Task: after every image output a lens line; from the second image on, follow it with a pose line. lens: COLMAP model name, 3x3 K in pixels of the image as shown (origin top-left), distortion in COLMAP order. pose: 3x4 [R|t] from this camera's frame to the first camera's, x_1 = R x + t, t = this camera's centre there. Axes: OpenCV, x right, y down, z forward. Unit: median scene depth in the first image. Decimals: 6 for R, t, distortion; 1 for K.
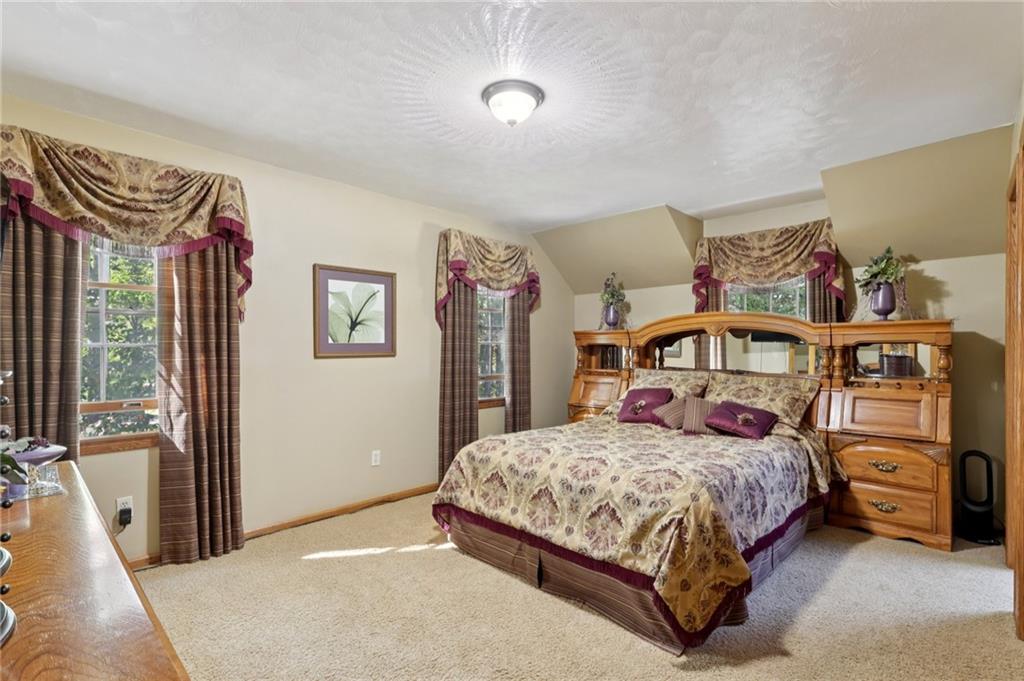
lens RADIAL K [[484.7, 0, 508.9], [0, 484.7, 348.6], [0, 0, 1]] dist [-0.000694, 0.000469]
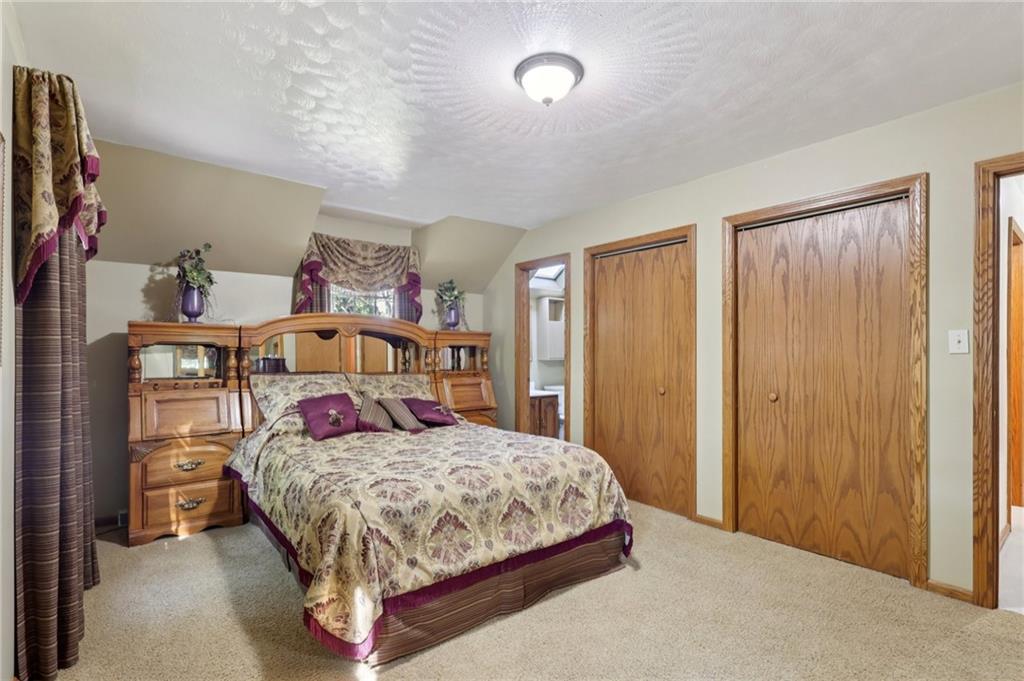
lens RADIAL K [[484.7, 0, 508.9], [0, 484.7, 348.6], [0, 0, 1]] dist [-0.000694, 0.000469]
pose [[0.113450, 0.003132, 0.993539, -0.752084], [-0.001140, 0.999995, -0.003022, 0.000005], [-0.993543, -0.000789, 0.113453, 0.805094]]
